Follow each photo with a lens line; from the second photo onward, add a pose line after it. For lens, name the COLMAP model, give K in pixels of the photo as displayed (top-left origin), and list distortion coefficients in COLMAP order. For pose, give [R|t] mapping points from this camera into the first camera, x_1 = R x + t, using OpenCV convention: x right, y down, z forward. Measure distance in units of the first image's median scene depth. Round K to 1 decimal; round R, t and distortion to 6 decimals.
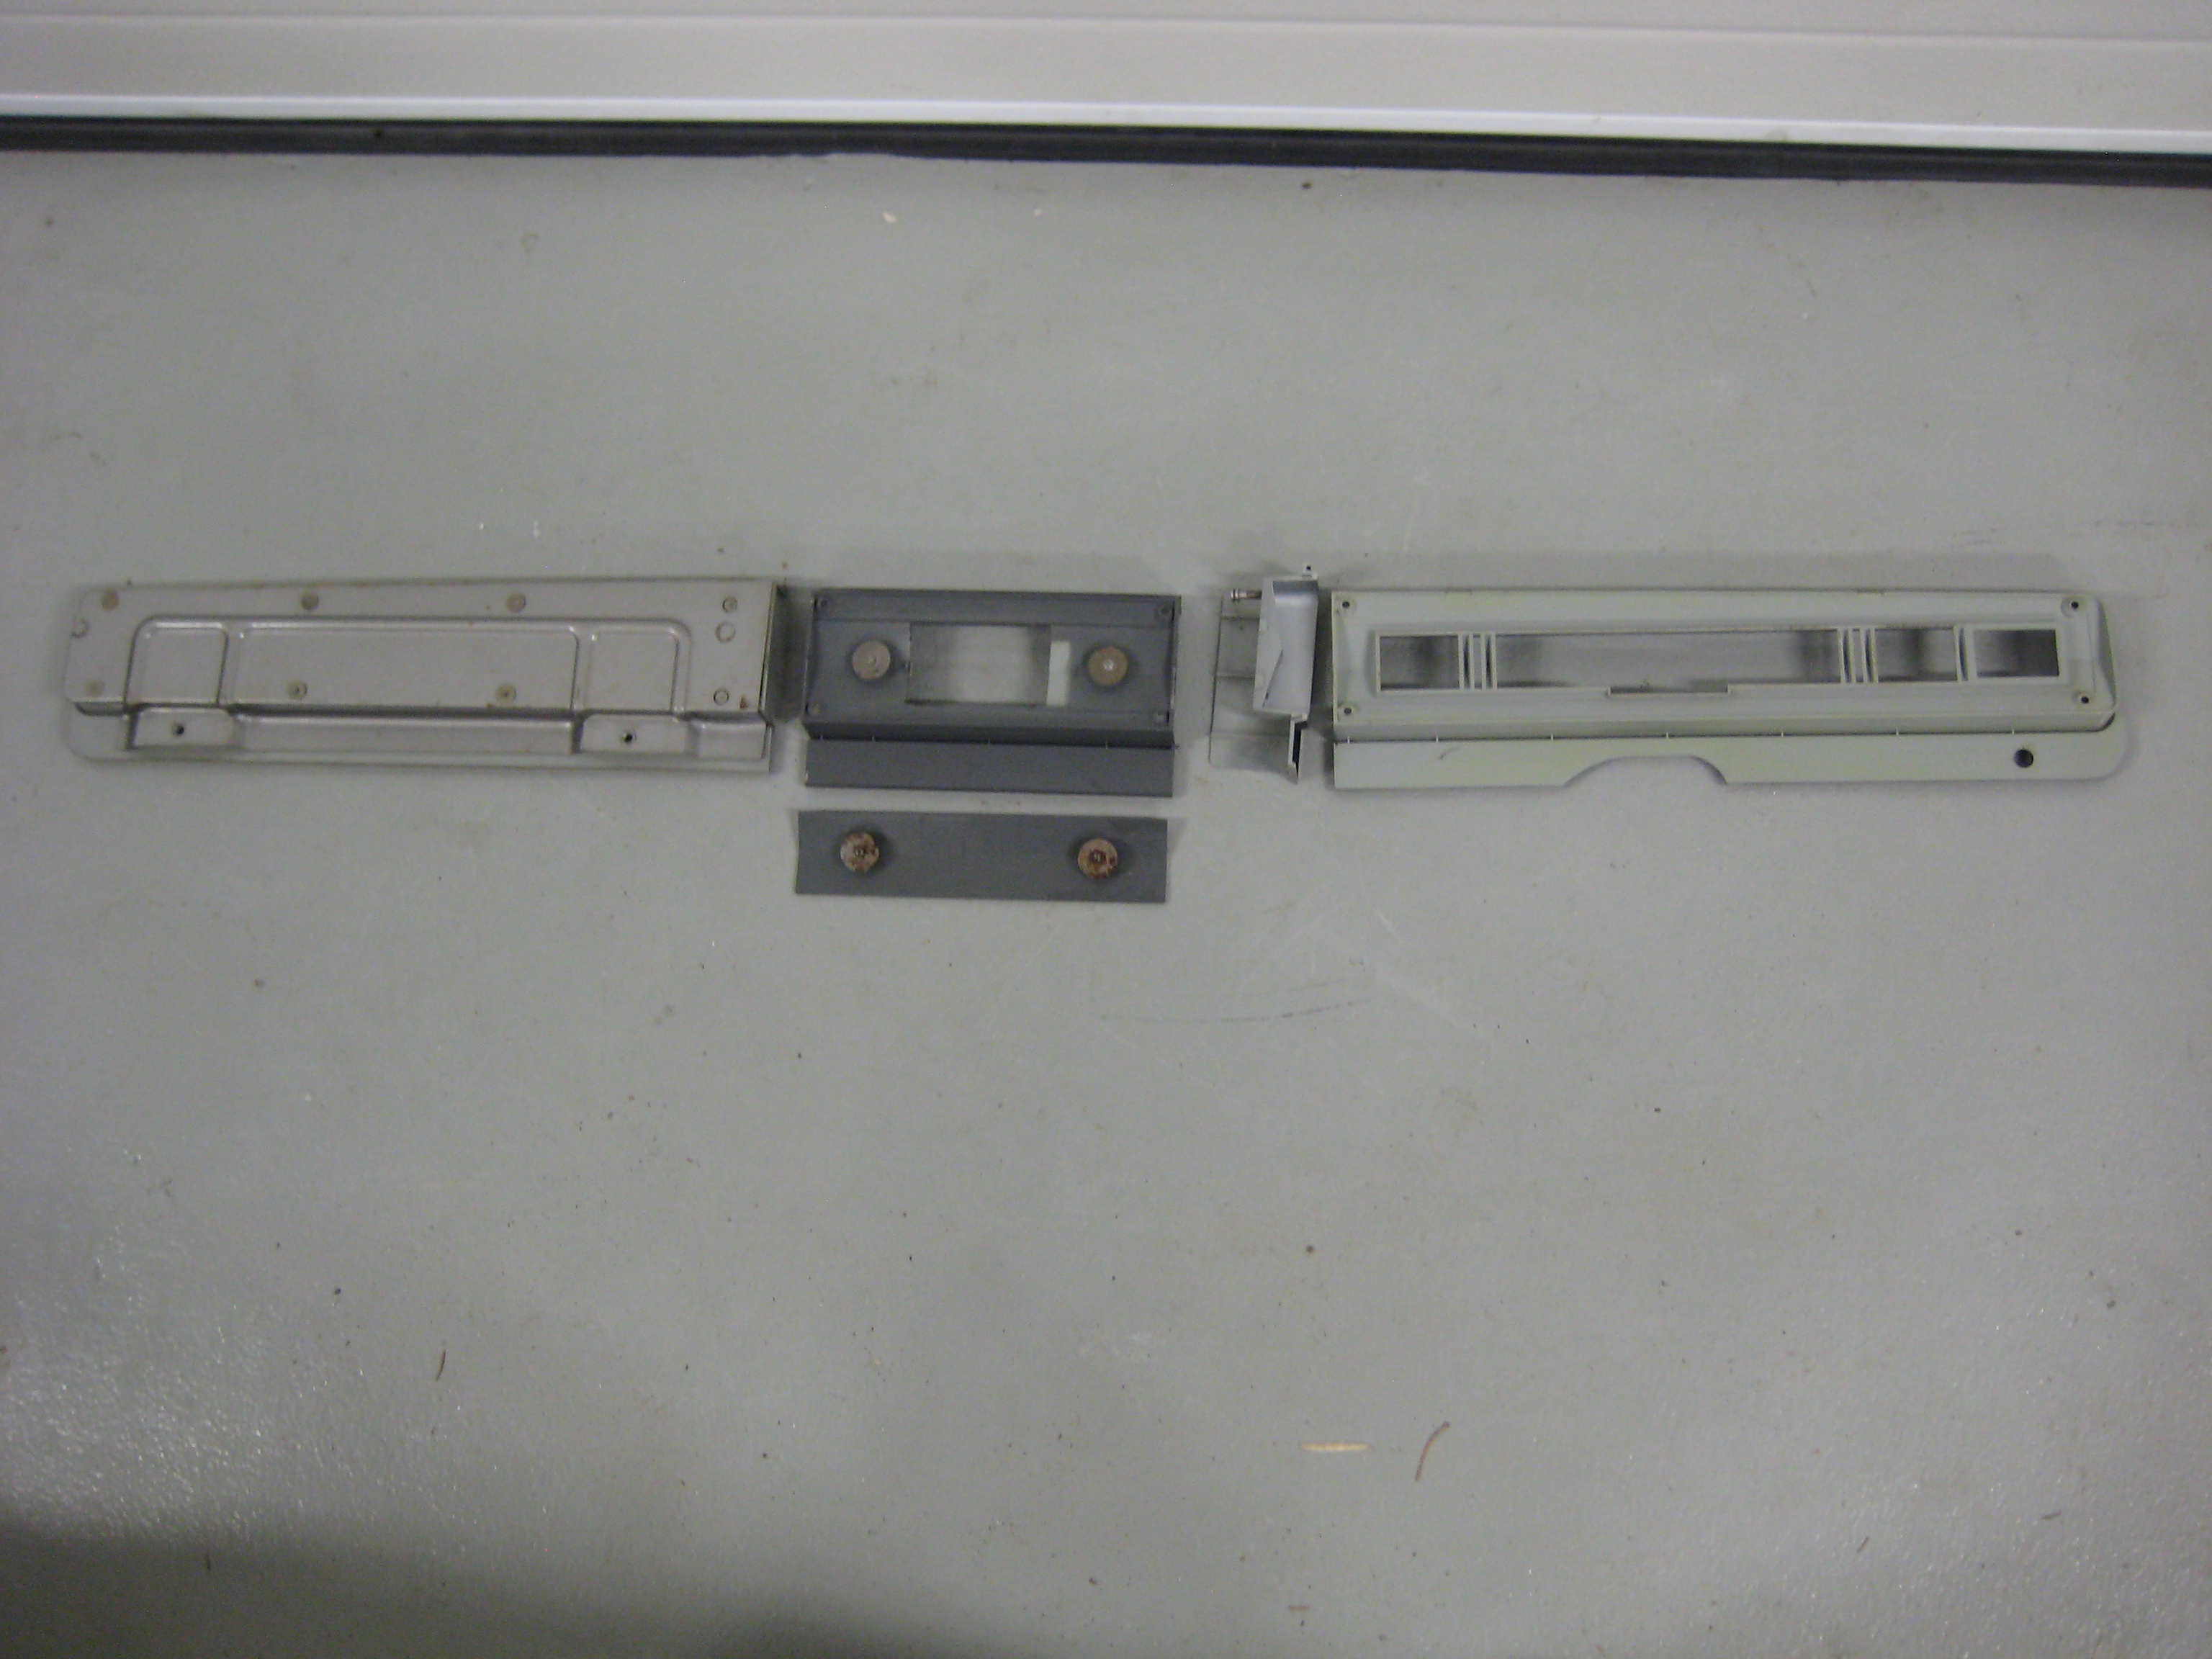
lens RADIAL K [[2343.3, 0, 1106.0], [0, 2343.3, 829.5], [0, 0, 1]] dist [-0.165128, 0.243422]
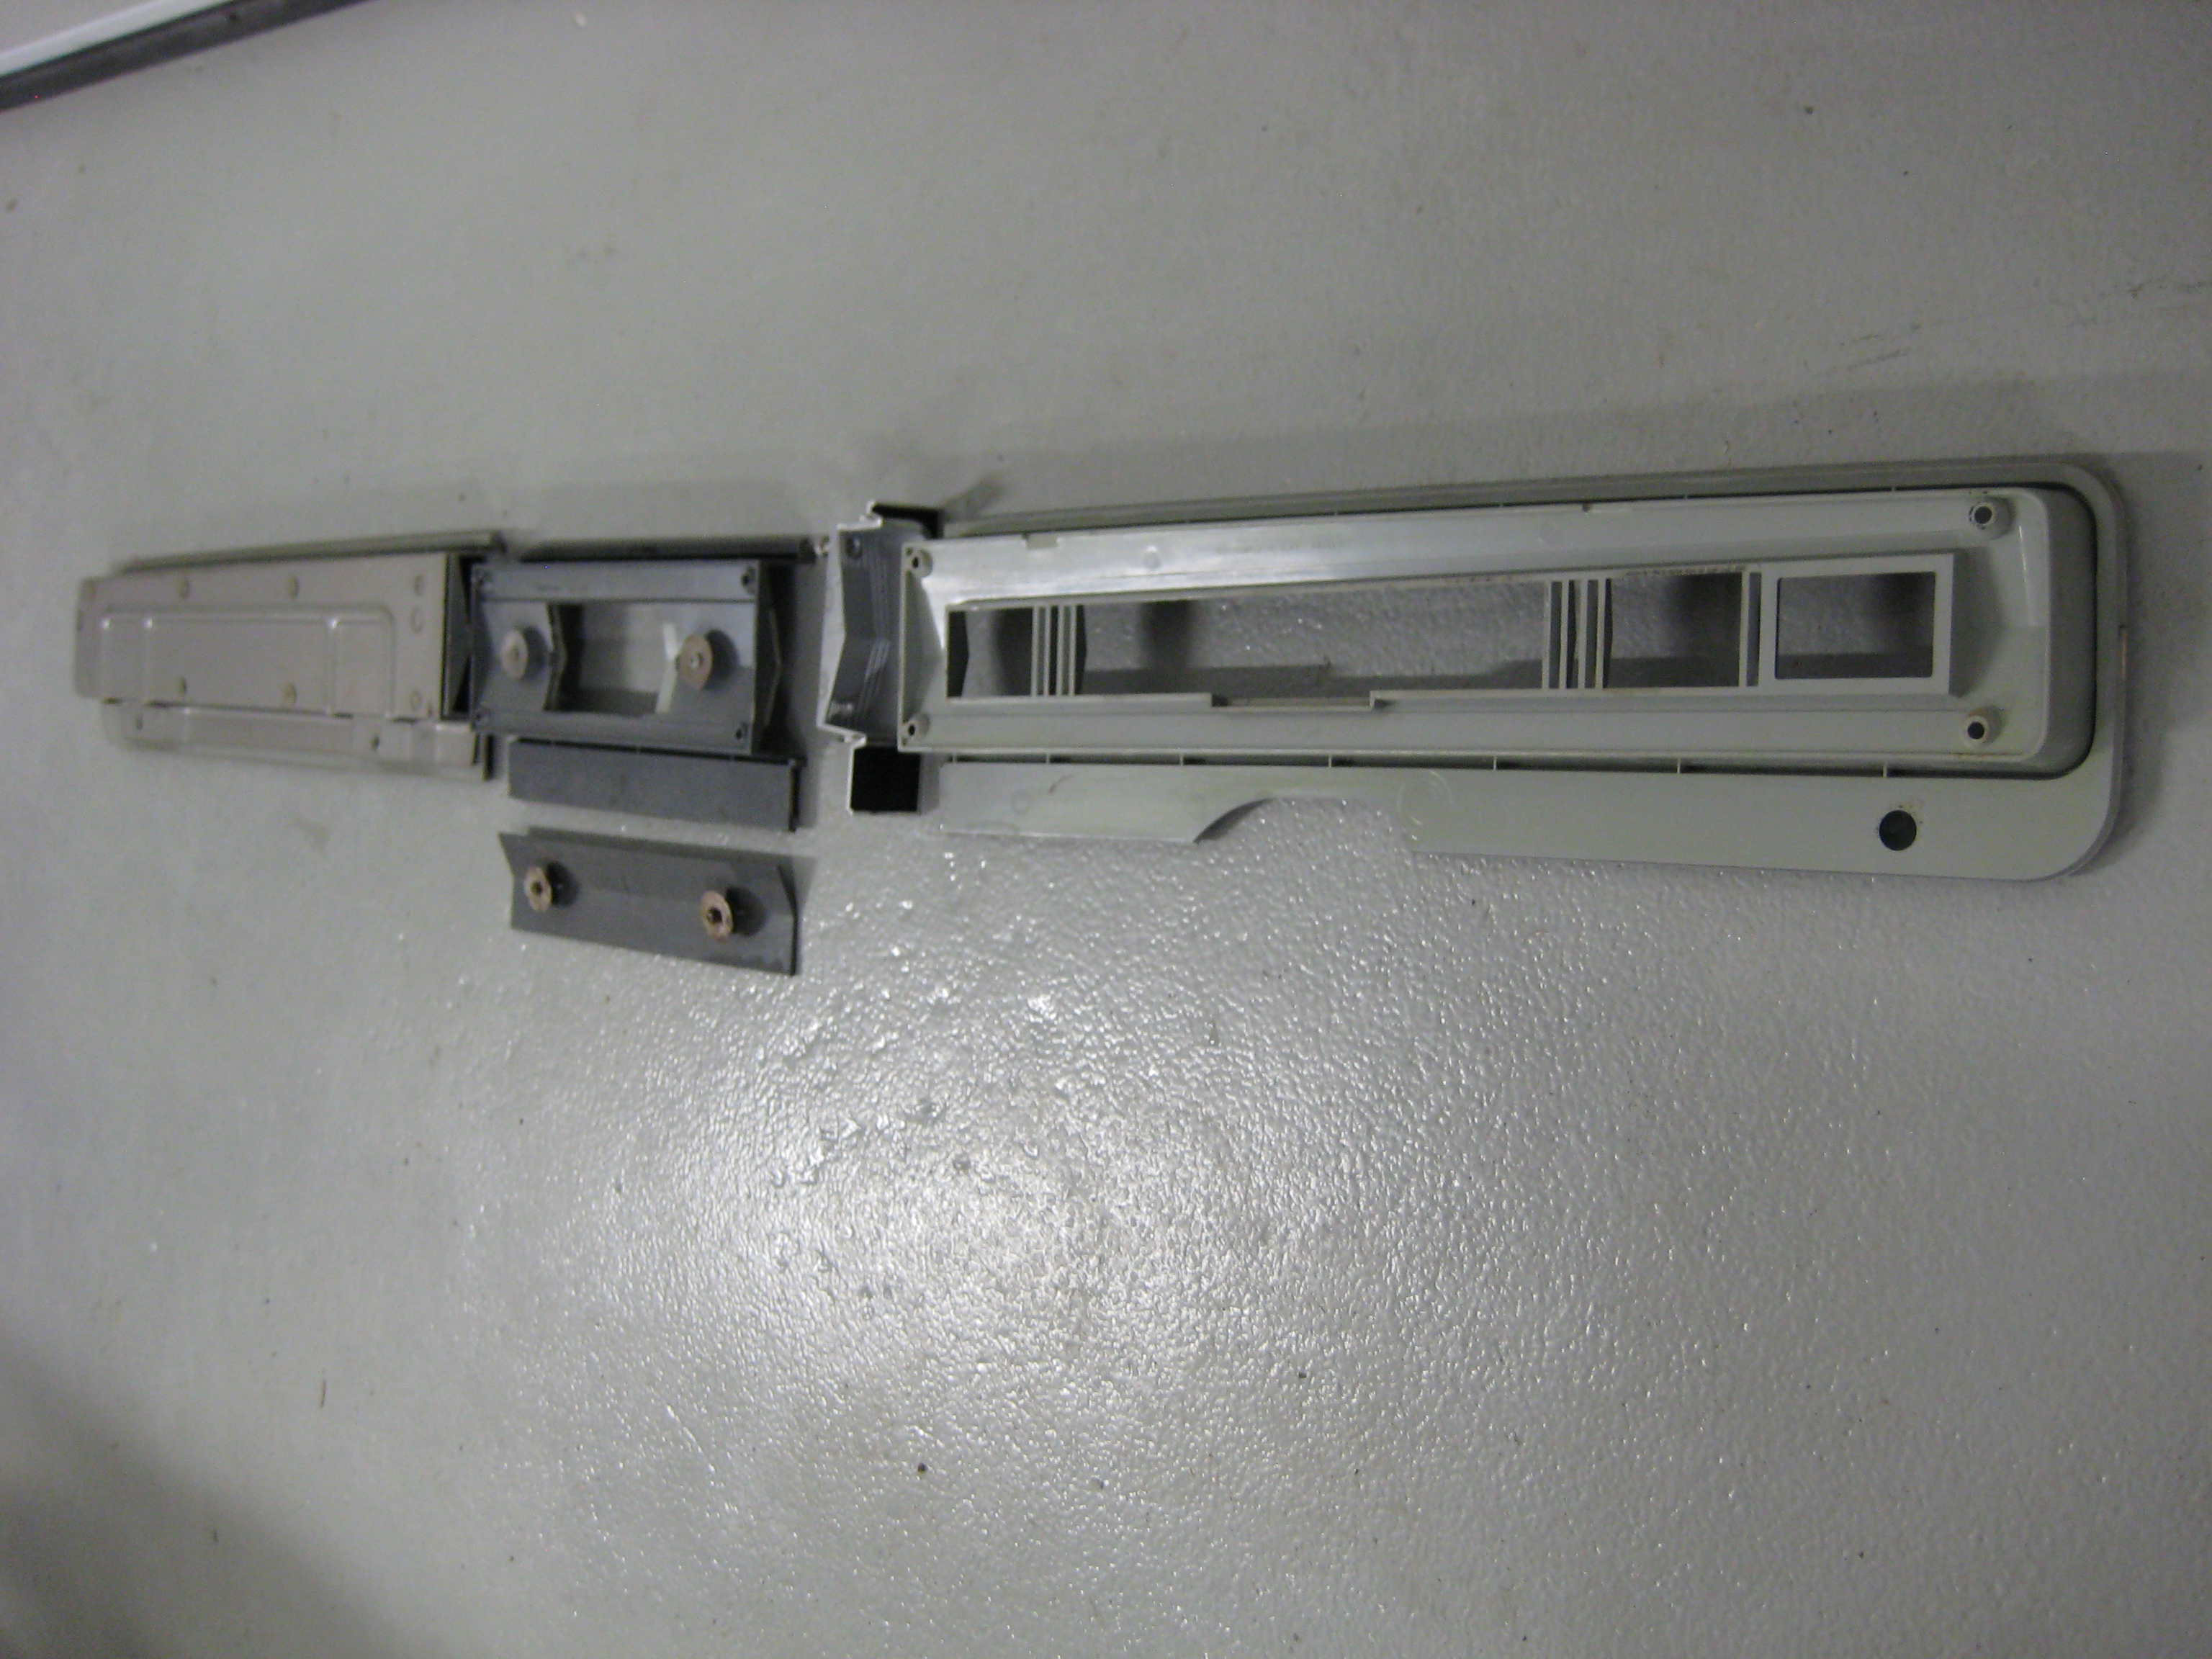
lens RADIAL K [[2343.3, 0, 1106.0], [0, 2343.3, 829.5], [0, 0, 1]] dist [-0.165128, 0.243422]
pose [[0.790362, 0.018642, -0.612357, 0.531000], [0.140125, 0.967540, 0.210312, -0.148647], [0.596400, -0.252029, 0.762094, 0.486329]]
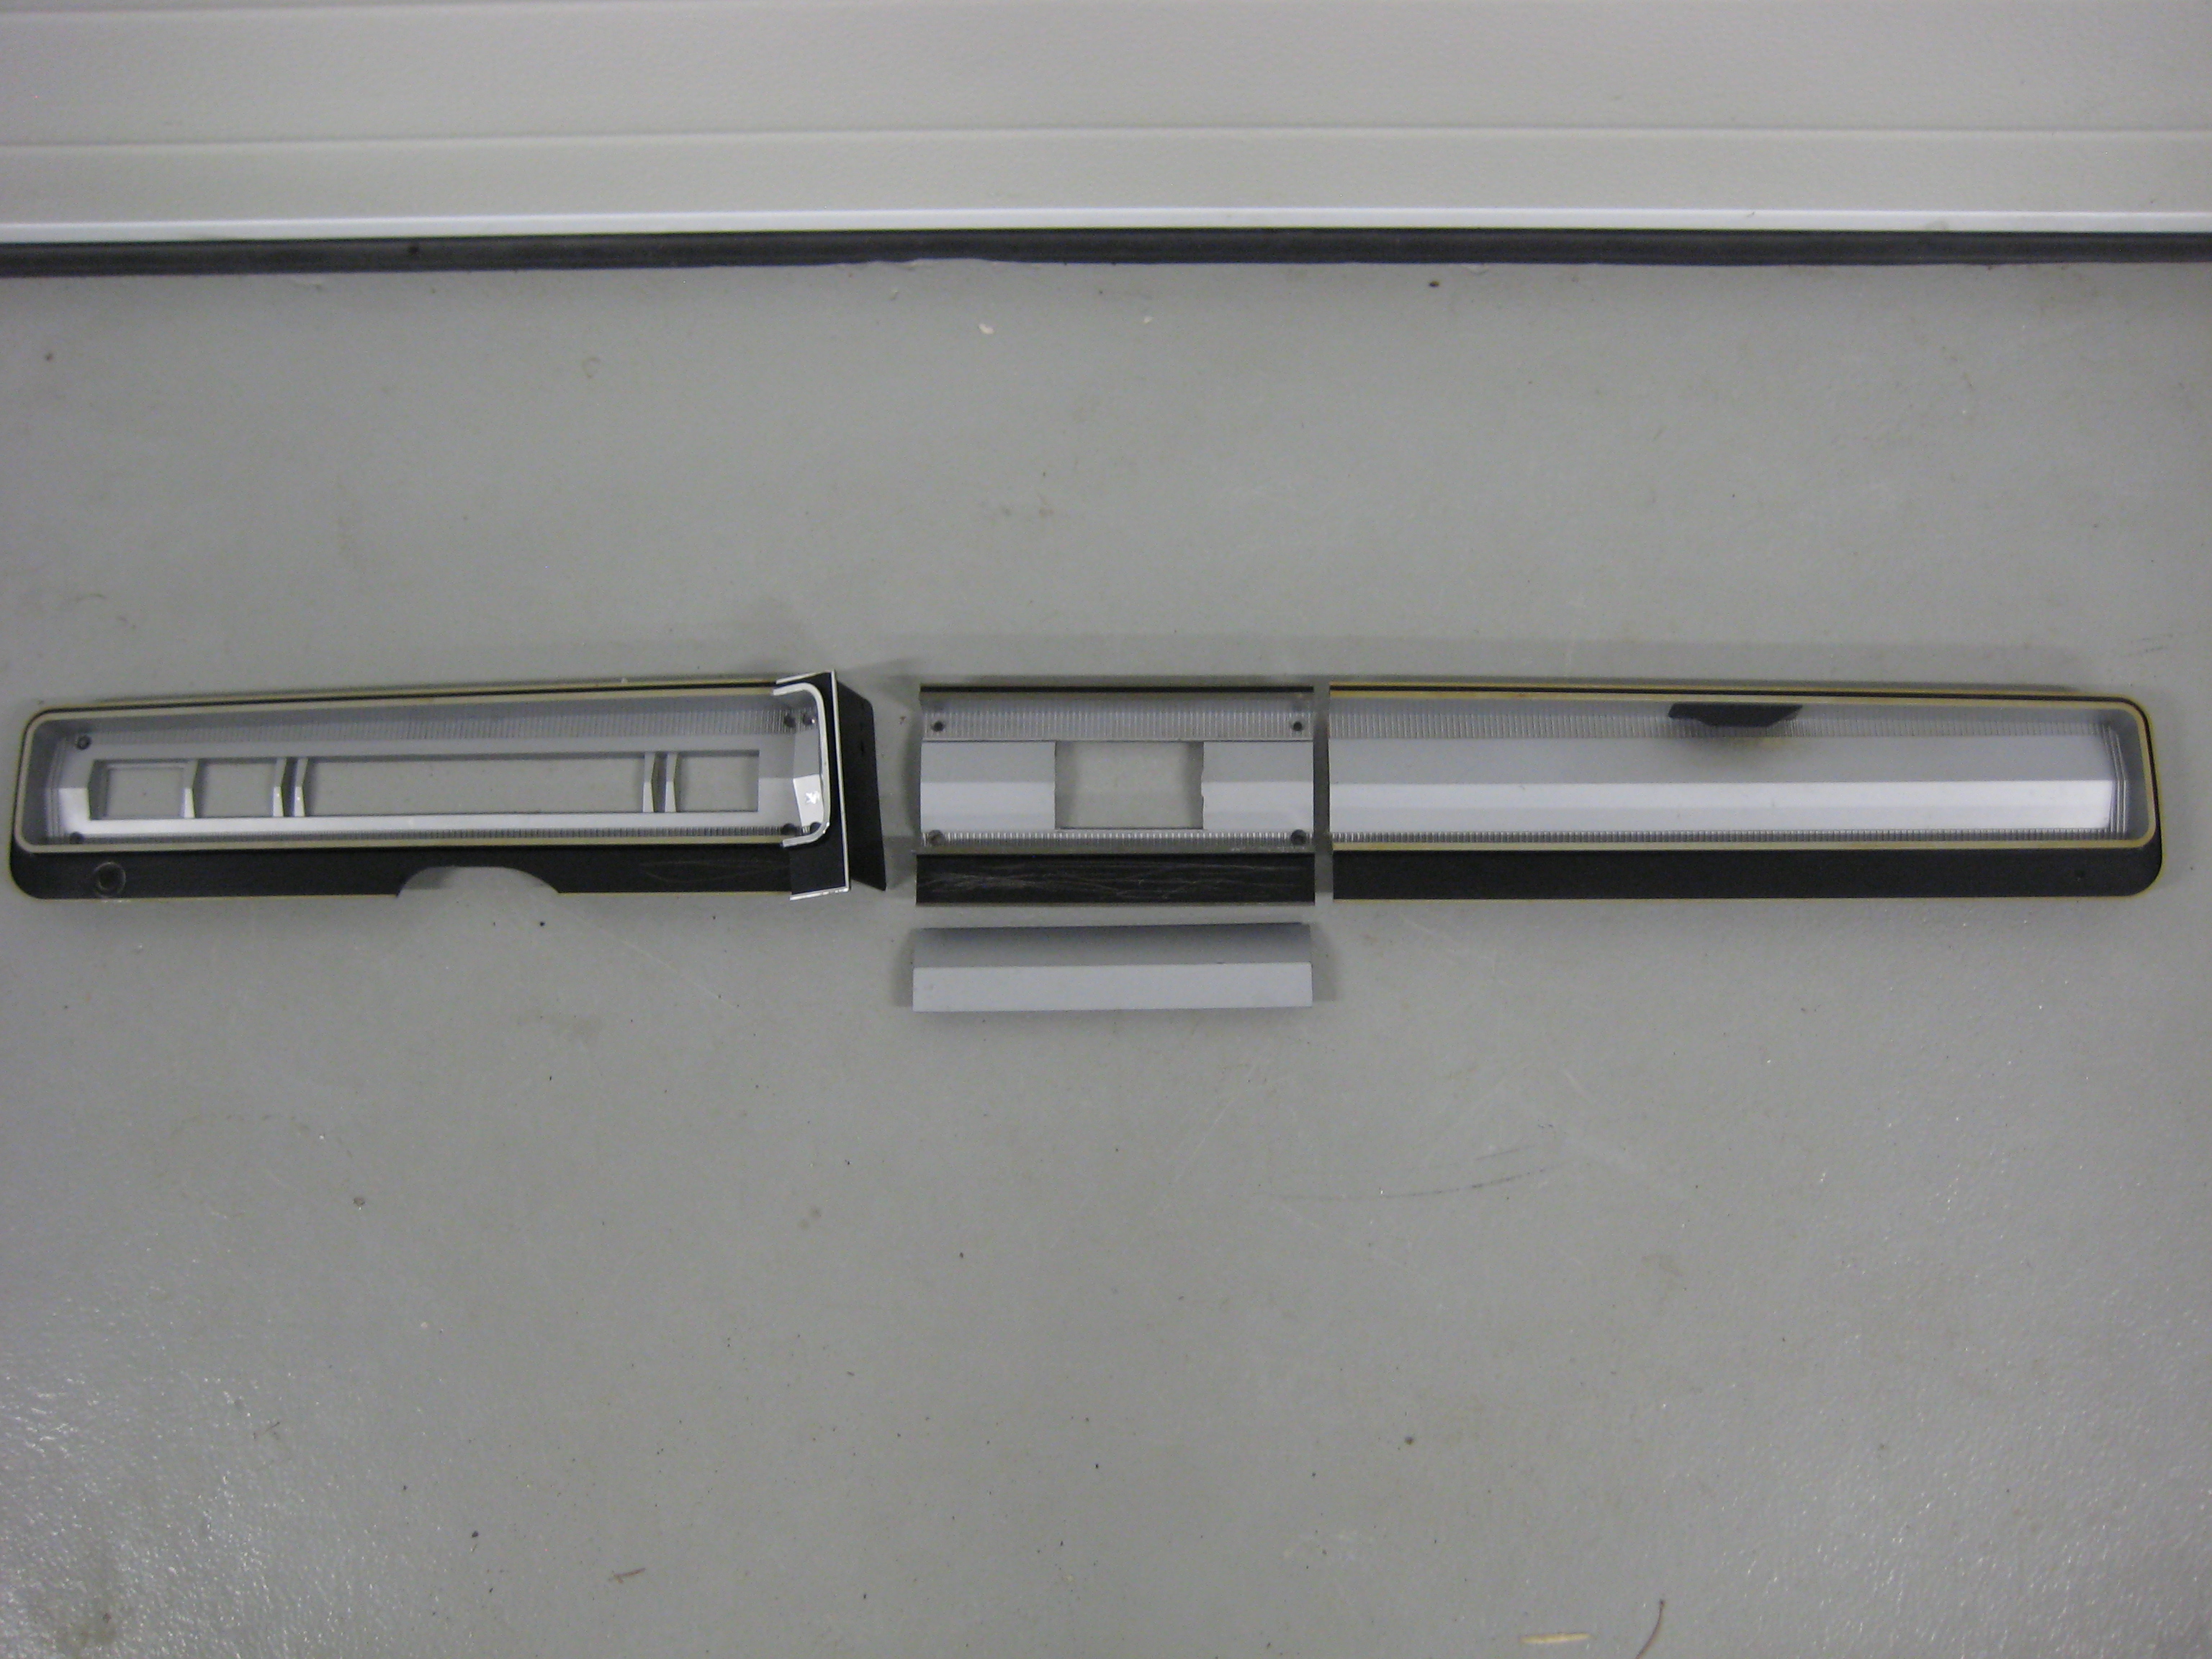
lens RADIAL K [[2343.3, 0, 1106.0], [0, 2343.3, 829.5], [0, 0, 1]] dist [-0.165128, 0.243422]
pose [[0.997125, -0.047165, 0.059305, -0.115623], [0.045034, 0.998309, 0.036758, -0.101030], [-0.060938, -0.033981, 0.997563, 0.065363]]
